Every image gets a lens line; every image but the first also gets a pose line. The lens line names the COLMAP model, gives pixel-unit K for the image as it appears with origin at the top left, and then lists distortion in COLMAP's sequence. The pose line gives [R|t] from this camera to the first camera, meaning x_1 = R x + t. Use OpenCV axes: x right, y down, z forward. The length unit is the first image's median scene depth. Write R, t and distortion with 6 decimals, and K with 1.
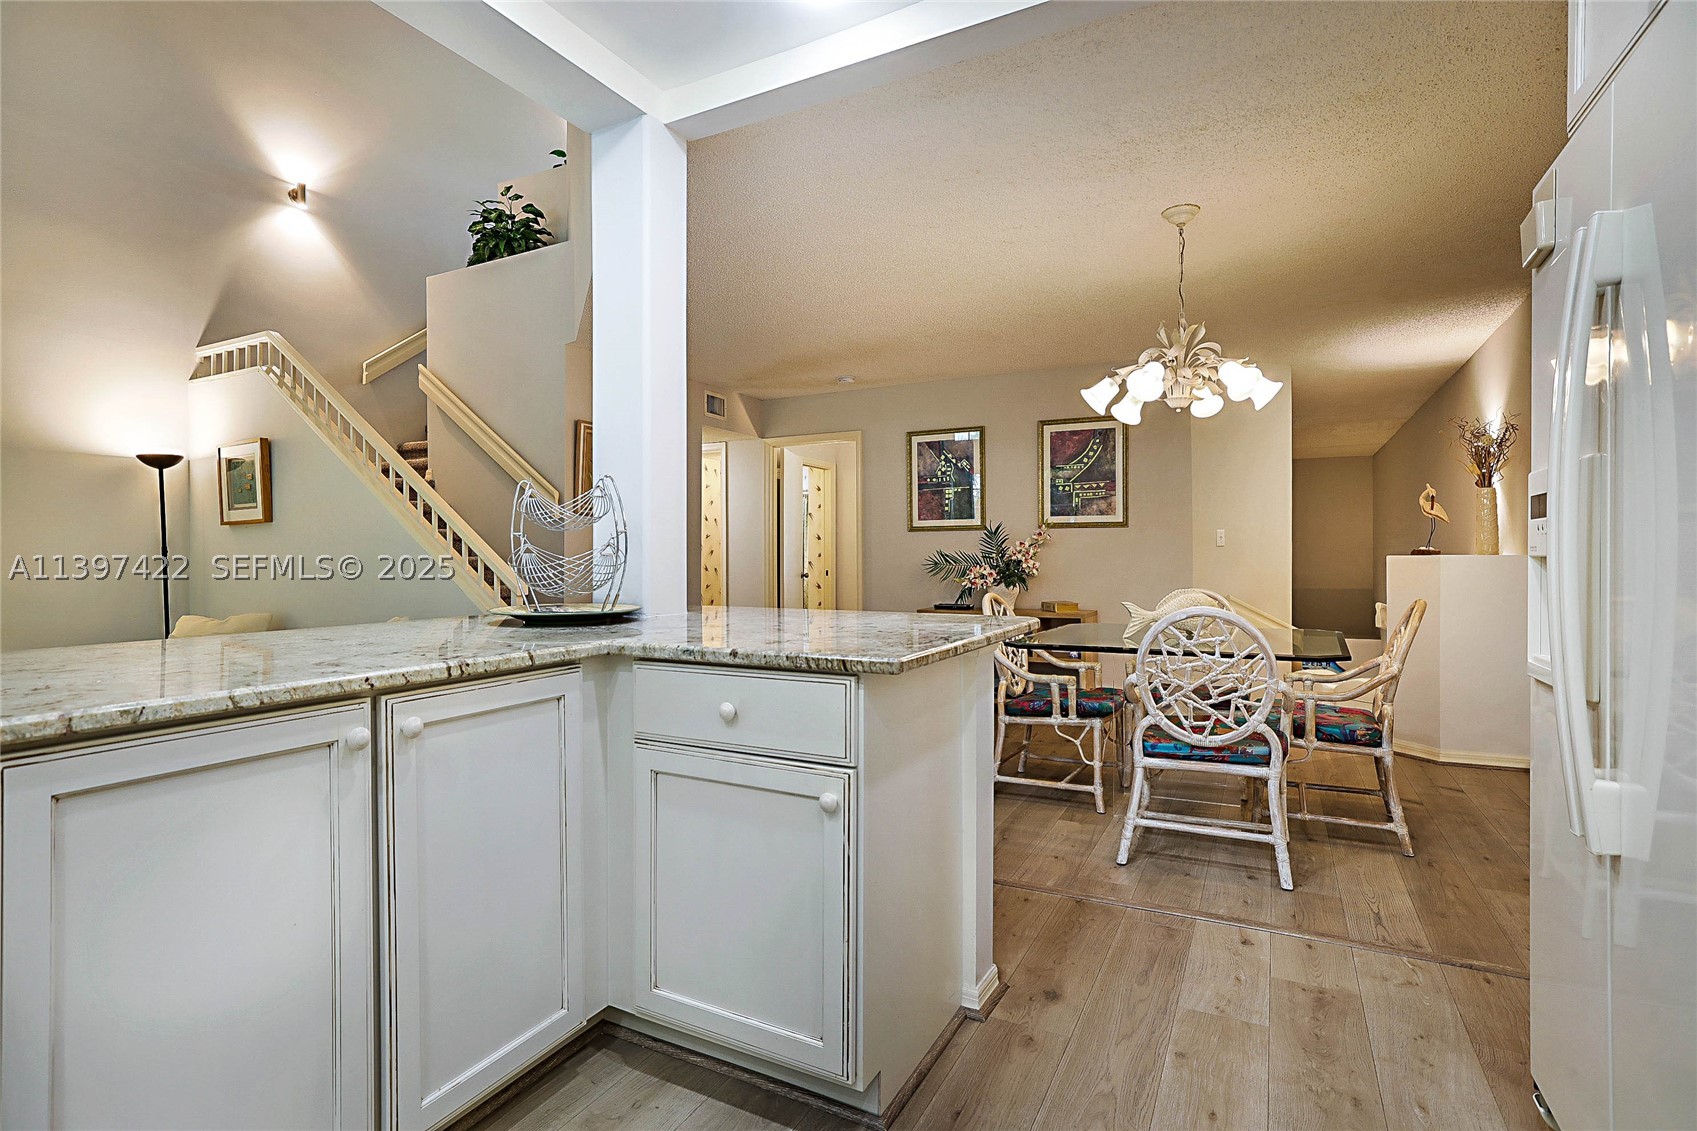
lens RADIAL K [[849.9, 0, 853.9], [0, 849.9, 564.3], [0, 0, 1]] dist [-0.023955, 0.004654]
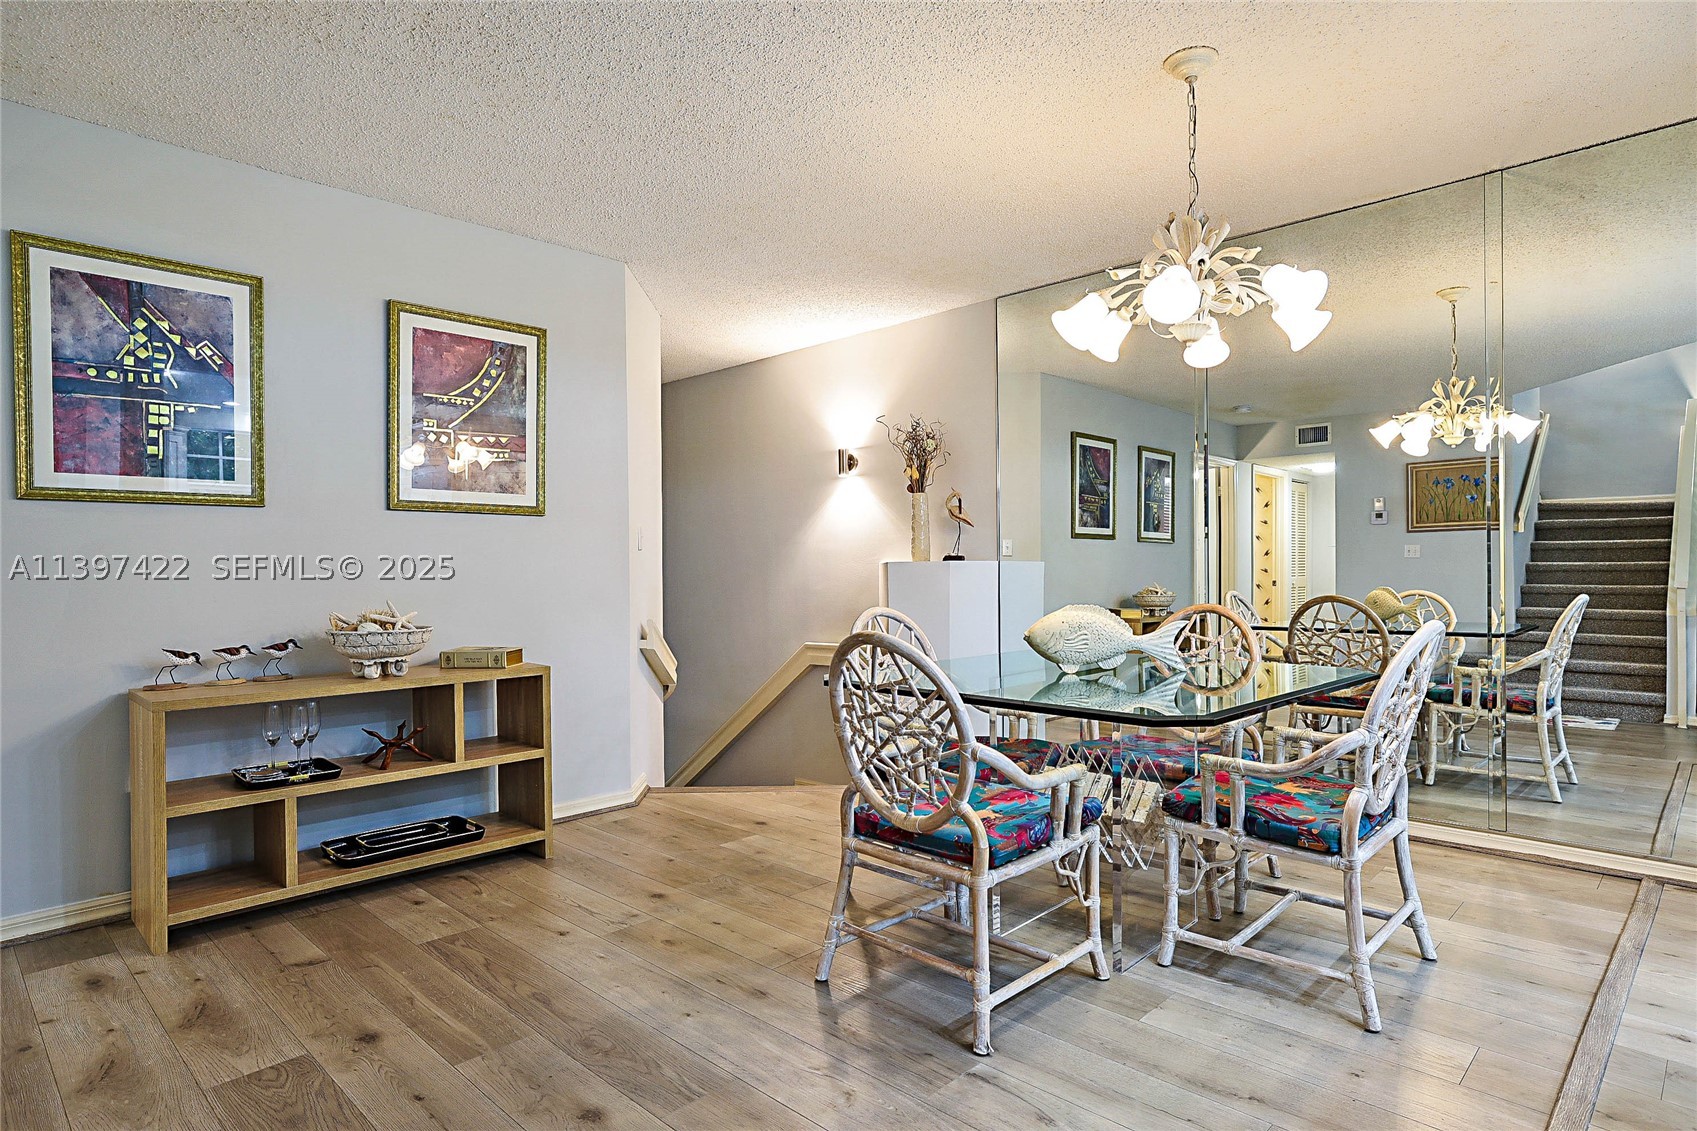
lens RADIAL K [[919.5, 0, 838.1], [0, 919.5, 567.8], [0, 0, 1]] dist [-0.005047, 0.005261]
pose [[0.299191, -0.001819, 0.954192, -0.235130], [0.018019, 0.999831, -0.003743, -0.000273], [-0.954023, 0.018314, 0.299173, 0.590439]]
